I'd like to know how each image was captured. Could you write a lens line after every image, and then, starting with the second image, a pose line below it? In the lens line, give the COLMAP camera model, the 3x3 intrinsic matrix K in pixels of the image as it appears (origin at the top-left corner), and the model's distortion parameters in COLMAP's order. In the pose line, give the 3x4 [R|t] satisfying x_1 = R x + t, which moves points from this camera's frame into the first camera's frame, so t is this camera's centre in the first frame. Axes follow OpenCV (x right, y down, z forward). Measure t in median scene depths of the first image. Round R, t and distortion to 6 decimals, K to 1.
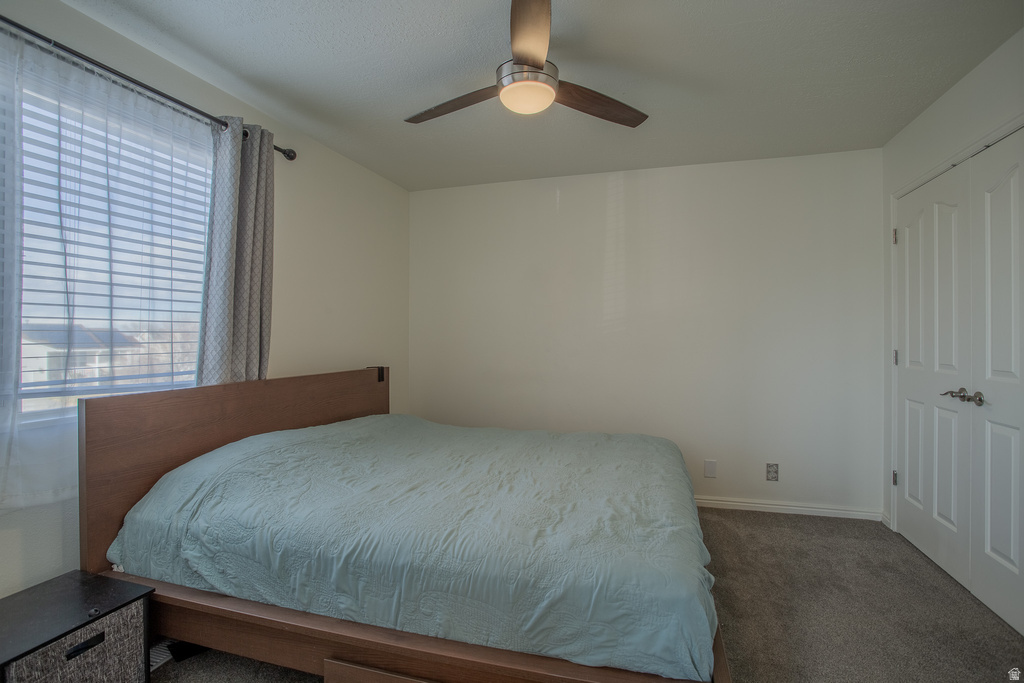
lens RADIAL K [[502.6, 0, 541.2], [0, 502.6, 326.7], [0, 0, 1]] dist [-0.046994, 0.014745]
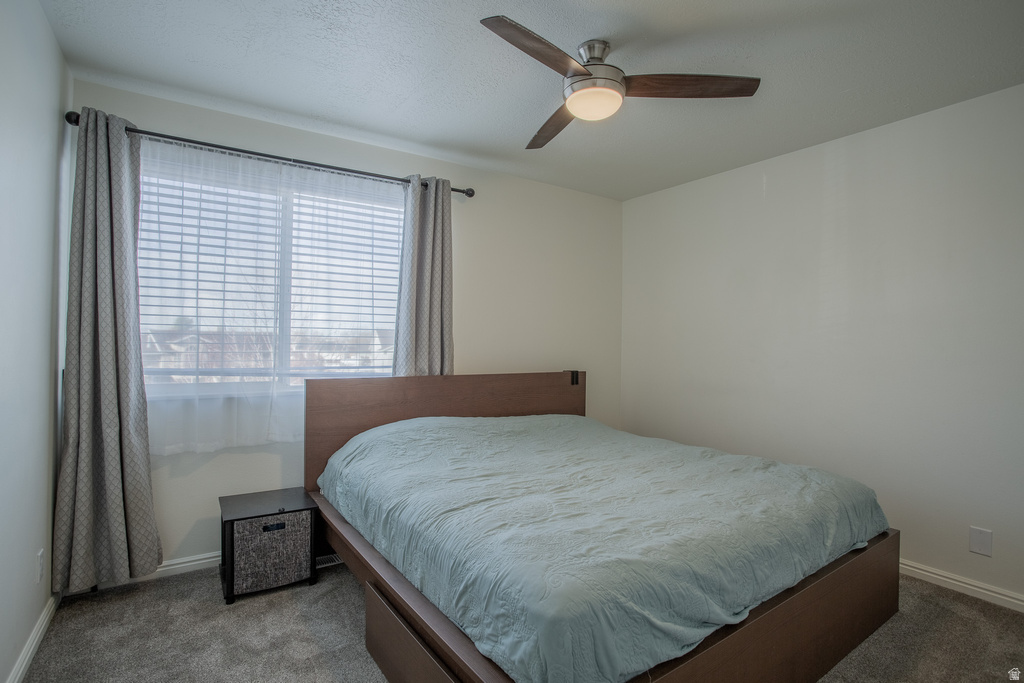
lens RADIAL K [[502.6, 0, 483.3], [0, 502.6, 327.5], [0, 0, 1]] dist [-0.046994, 0.014745]
pose [[0.767980, -0.009798, -0.640399, 0.423769], [0.002097, 0.999916, -0.012783, 0.002332], [0.640471, 0.008474, 0.767936, 0.098713]]
